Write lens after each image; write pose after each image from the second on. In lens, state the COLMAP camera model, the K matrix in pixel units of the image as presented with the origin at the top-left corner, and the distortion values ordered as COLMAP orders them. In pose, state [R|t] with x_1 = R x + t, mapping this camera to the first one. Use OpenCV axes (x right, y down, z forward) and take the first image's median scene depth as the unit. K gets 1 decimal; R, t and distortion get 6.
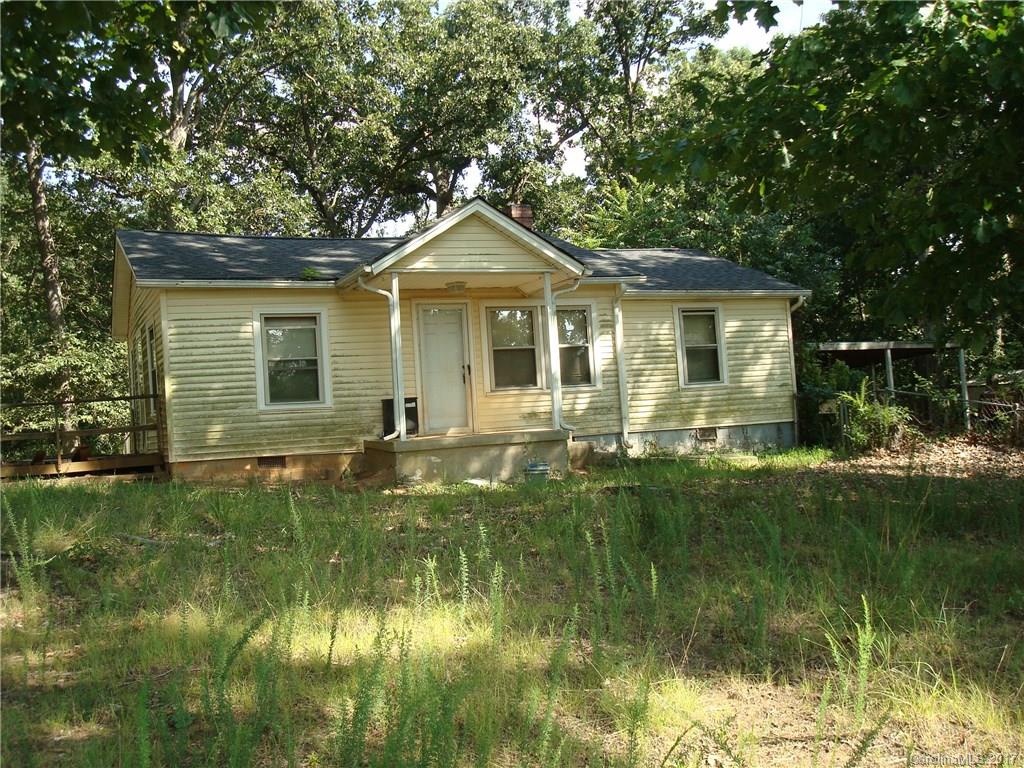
lens RADIAL K [[1076.2, 0, 515.7], [0, 1076.2, 386.2], [0, 0, 1]] dist [-0.089828, 0.000000]
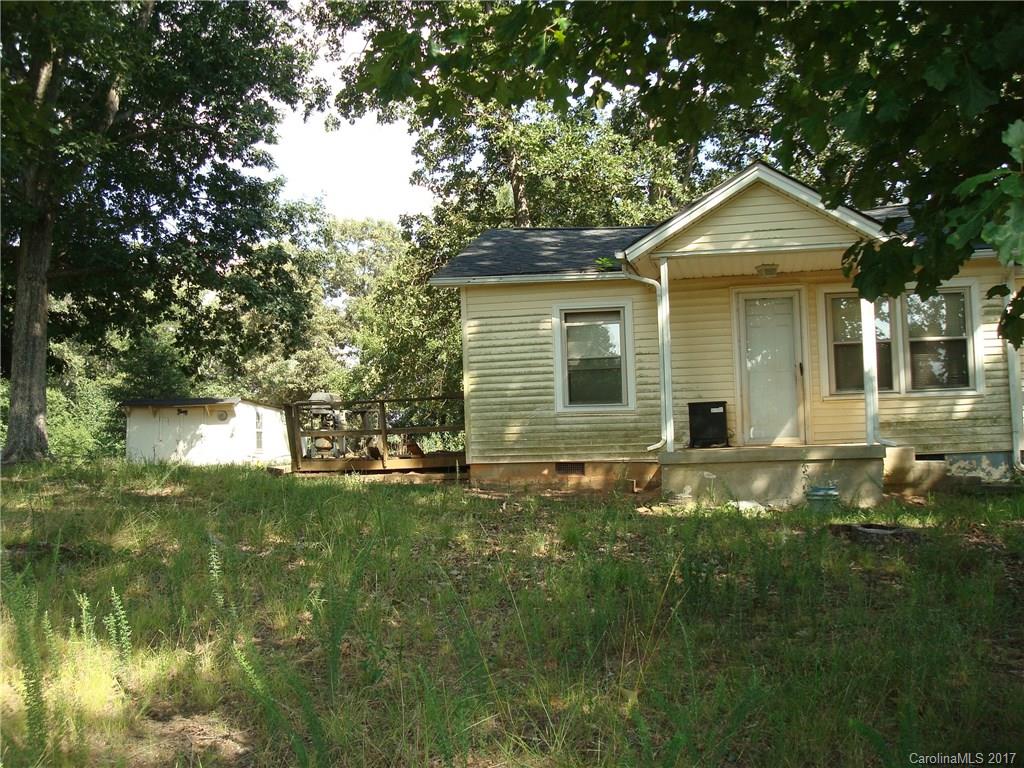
lens RADIAL K [[1076.2, 0, 506.5], [0, 1076.2, 389.2], [0, 0, 1]] dist [-0.089828, 0.000000]
pose [[0.823487, 0.010487, -0.567238, 0.256741], [-0.006341, 0.999937, 0.009281, -0.006308], [0.567299, -0.004046, 0.823502, 0.198037]]
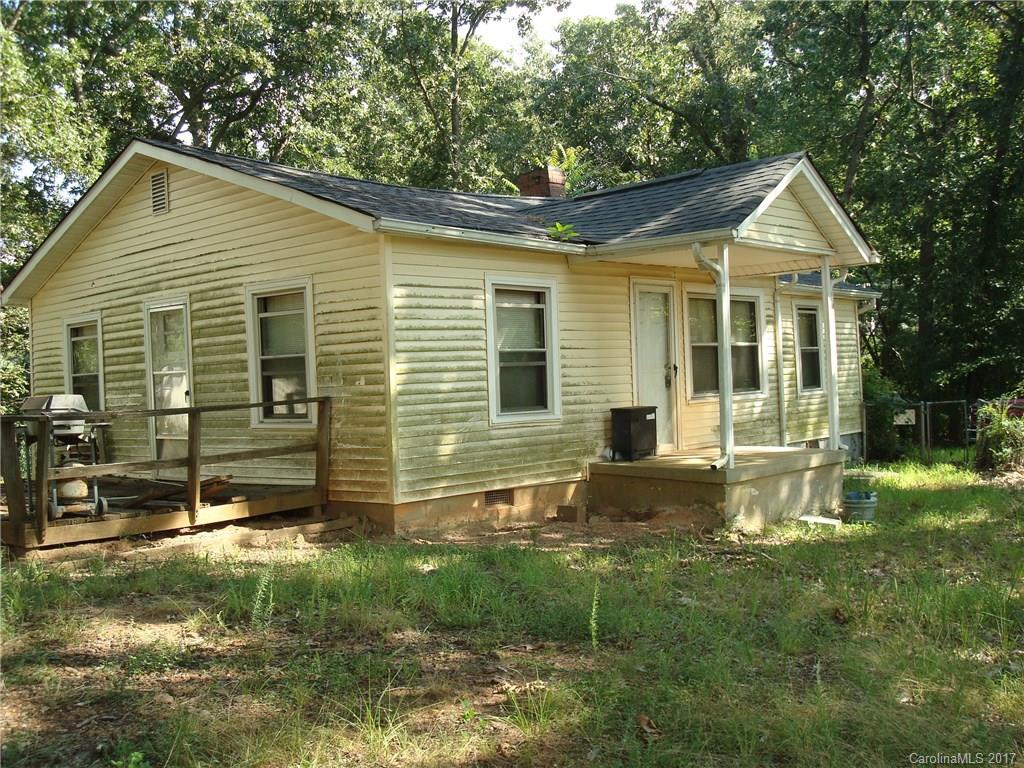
lens RADIAL K [[1076.2, 0, 506.4], [0, 1076.2, 383.9], [0, 0, 1]] dist [-0.089828, 0.000000]
pose [[0.902796, 0.022722, 0.429468, -0.525827], [-0.027580, 0.999607, 0.005090, -0.006706], [-0.429184, -0.016440, 0.903068, 0.367824]]
